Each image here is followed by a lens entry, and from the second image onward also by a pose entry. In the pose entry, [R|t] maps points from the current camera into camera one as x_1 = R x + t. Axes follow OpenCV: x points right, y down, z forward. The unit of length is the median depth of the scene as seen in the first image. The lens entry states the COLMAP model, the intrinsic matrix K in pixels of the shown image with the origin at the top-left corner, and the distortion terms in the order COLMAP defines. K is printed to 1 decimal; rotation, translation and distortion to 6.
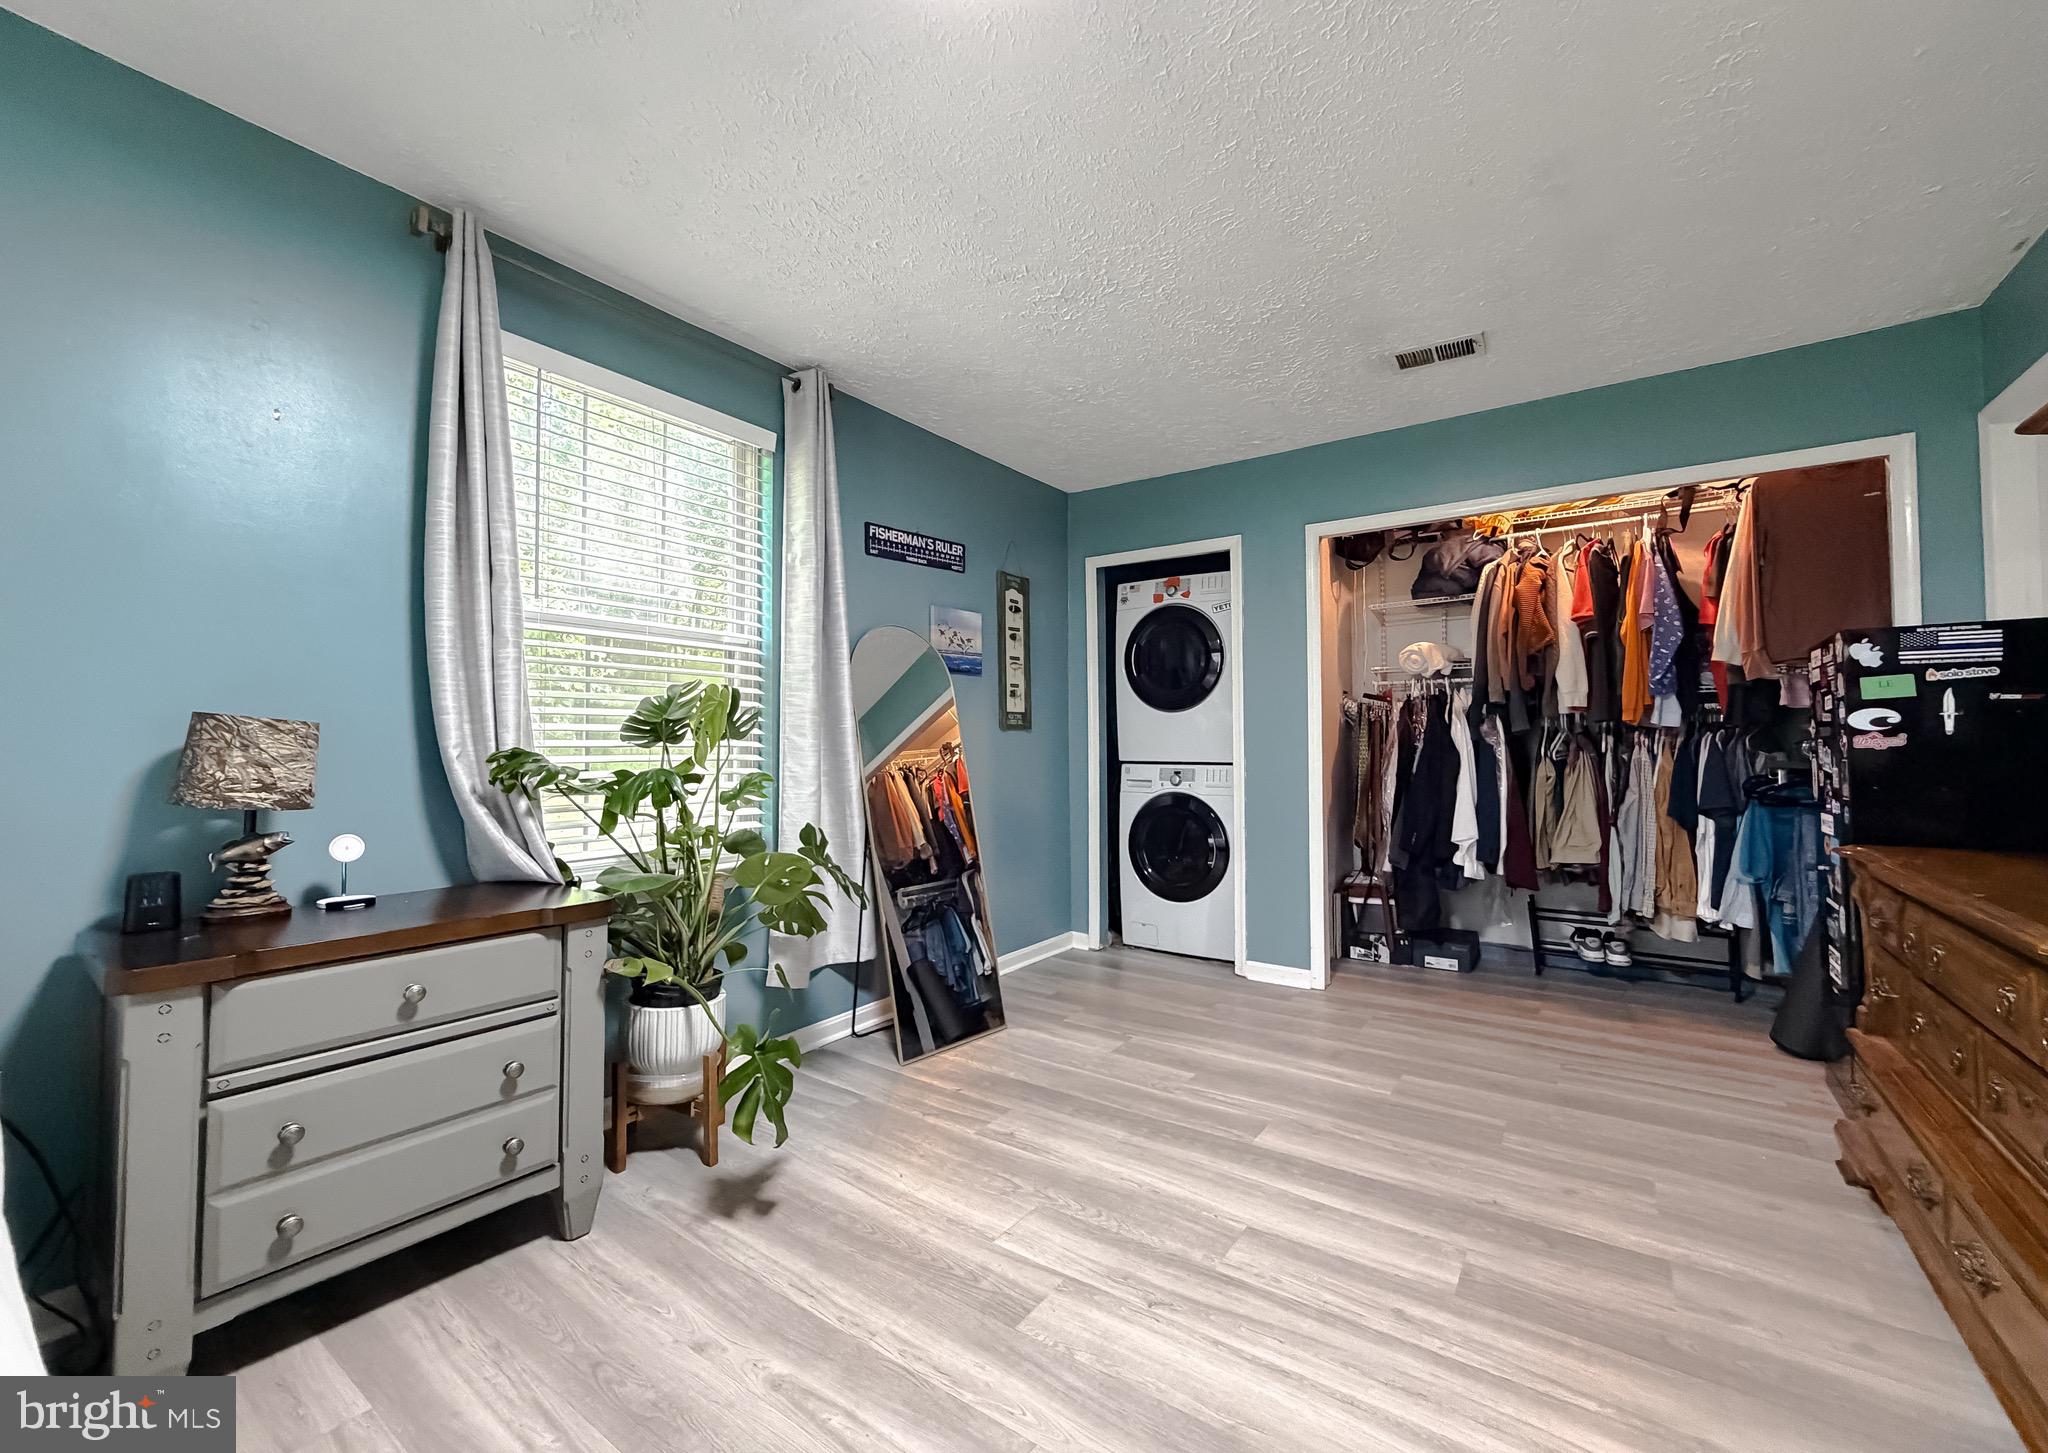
lens RADIAL K [[829.4, 0, 1015.7], [0, 829.4, 723.3], [0, 0, 1]] dist [0.001007, 0.000394]
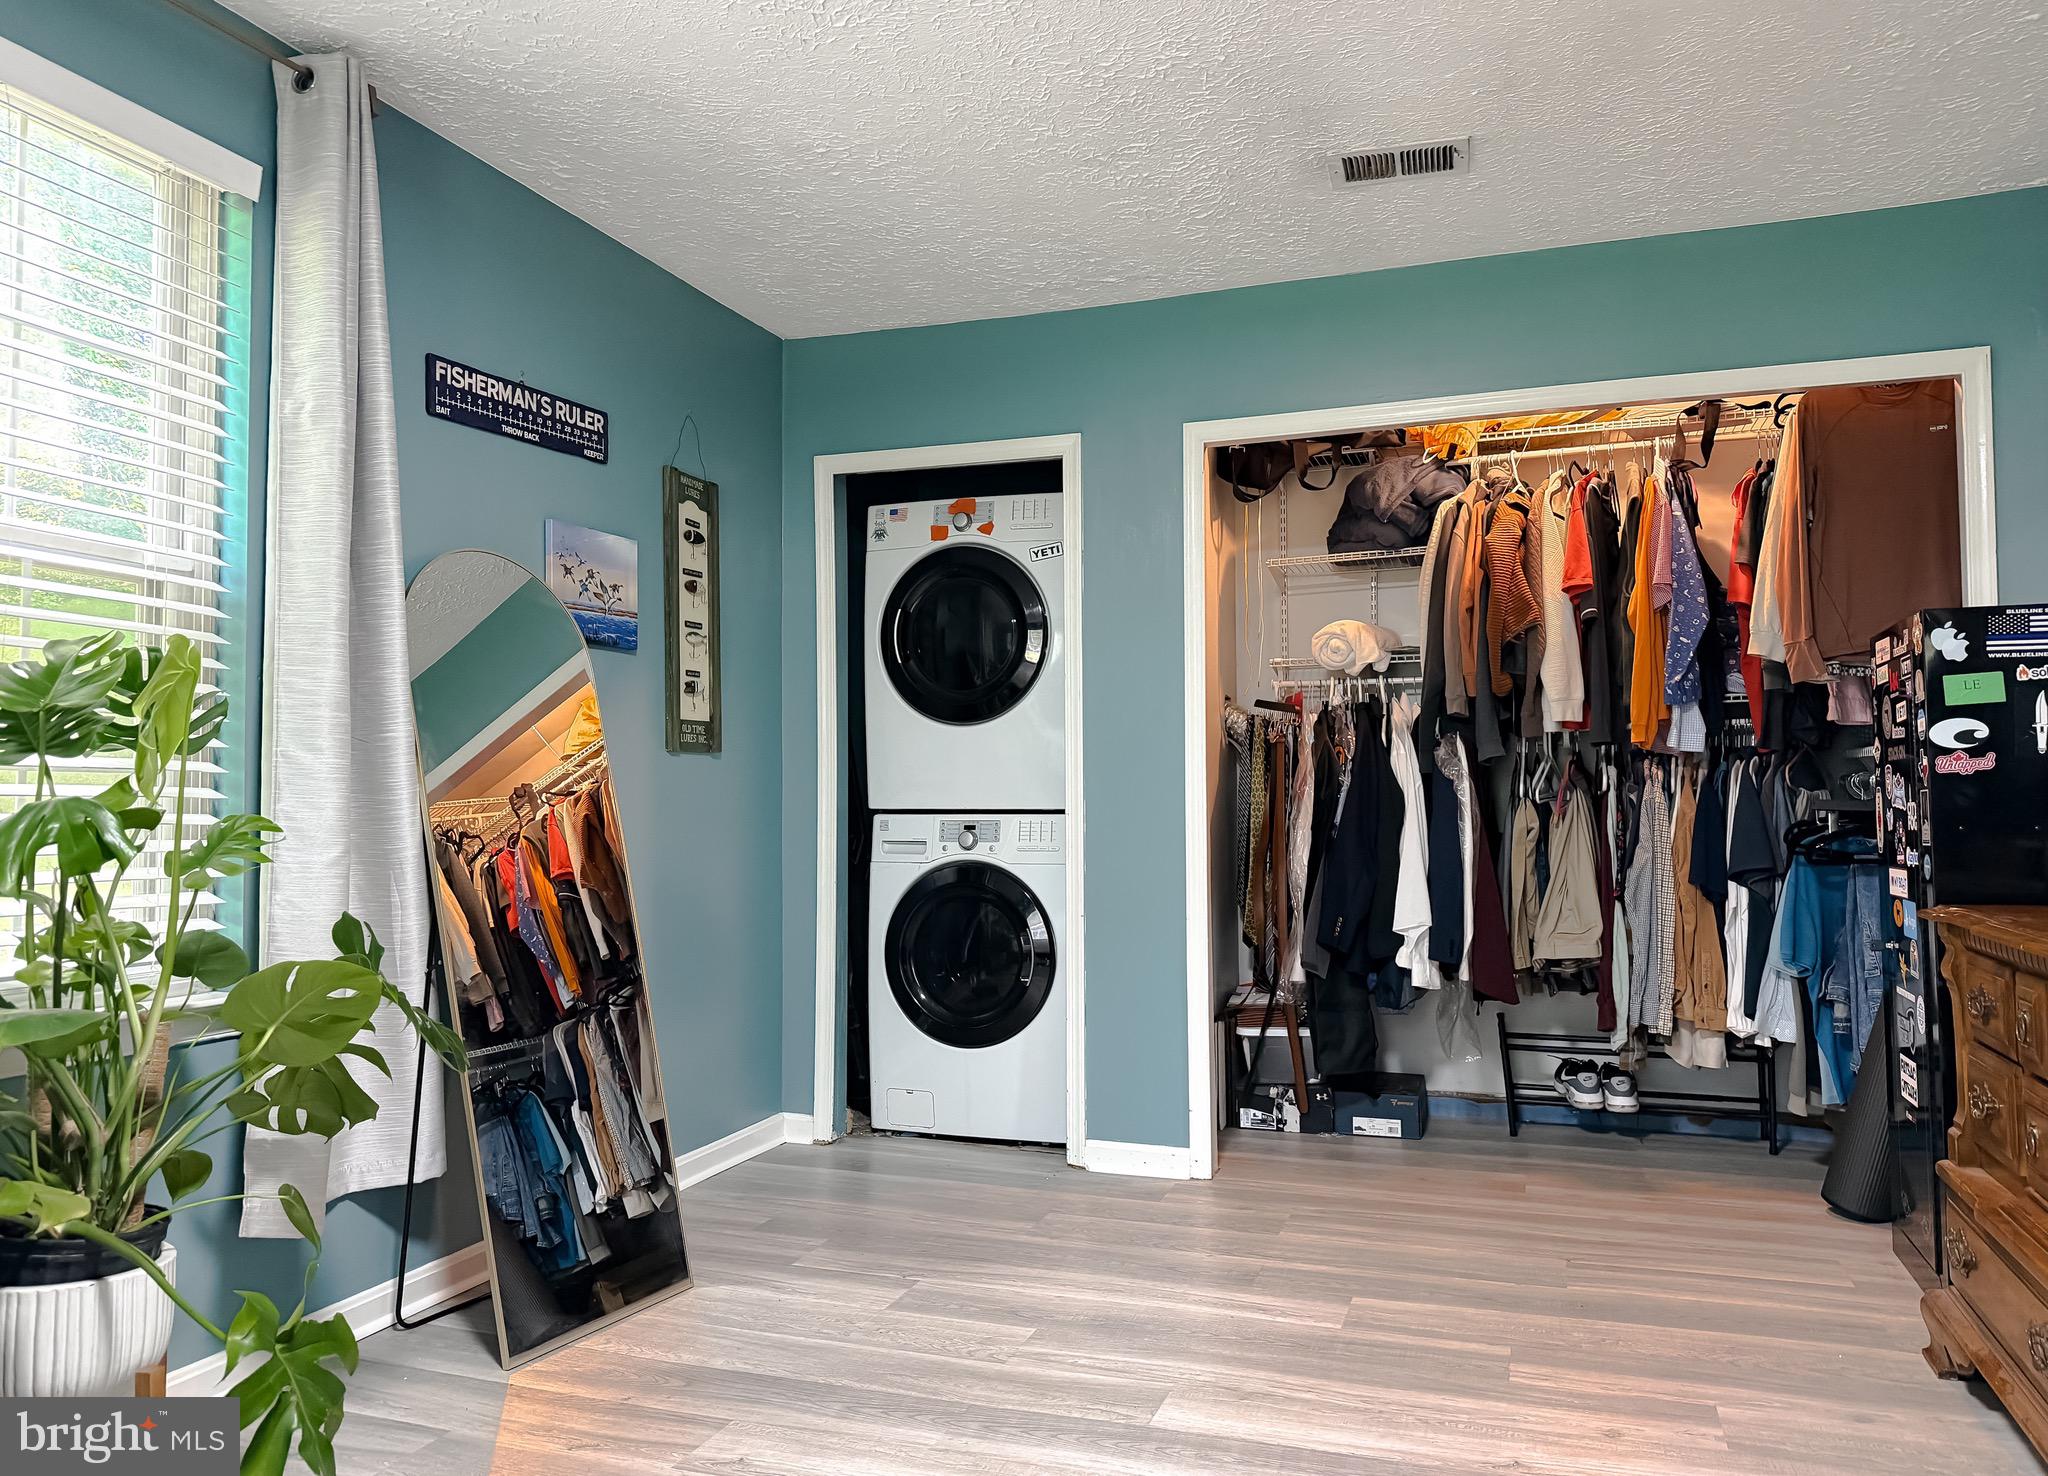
lens RADIAL K [[1450.5, 0, 1024.0], [0, 1450.5, 738.0], [0, 0, 1]] dist [0.101818, -0.147096]
pose [[0.961490, 0.010207, 0.274652, -0.068357], [-0.005421, 0.999820, -0.018178, 0.018022], [-0.274788, 0.015989, 0.961372, -0.007869]]
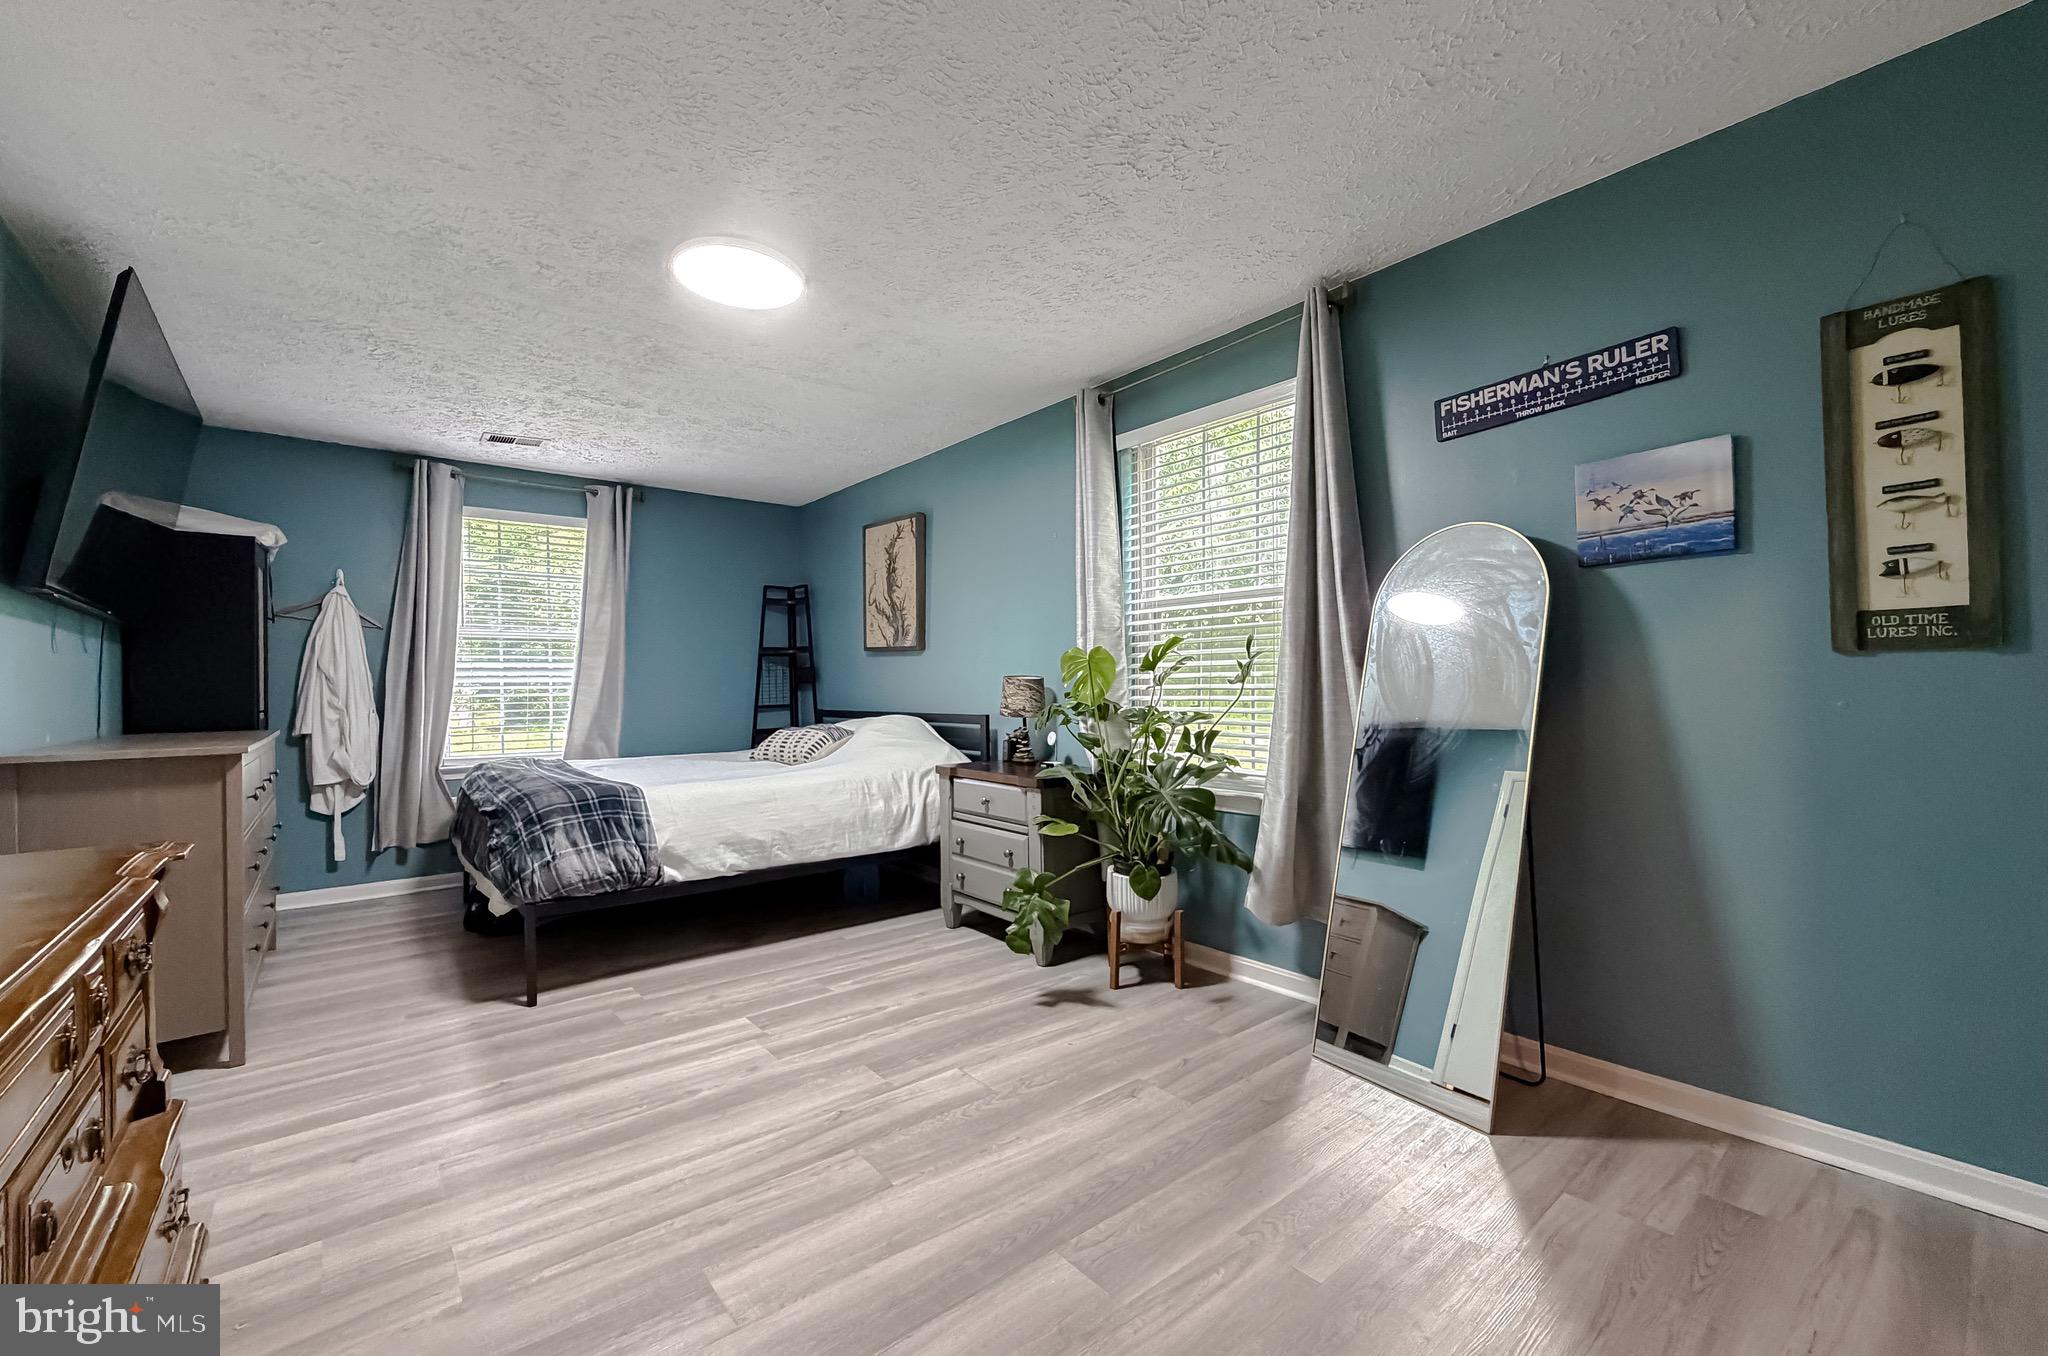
lens RADIAL K [[840.1, 0, 1024.0], [0, 840.1, 678.0], [0, 0, 1]] dist [0.002065, 0.000138]
pose [[-0.261274, -0.007612, -0.965235, 0.672459], [0.033087, 0.999311, -0.016837, 0.018813], [0.964697, -0.036336, -0.260842, 0.802095]]
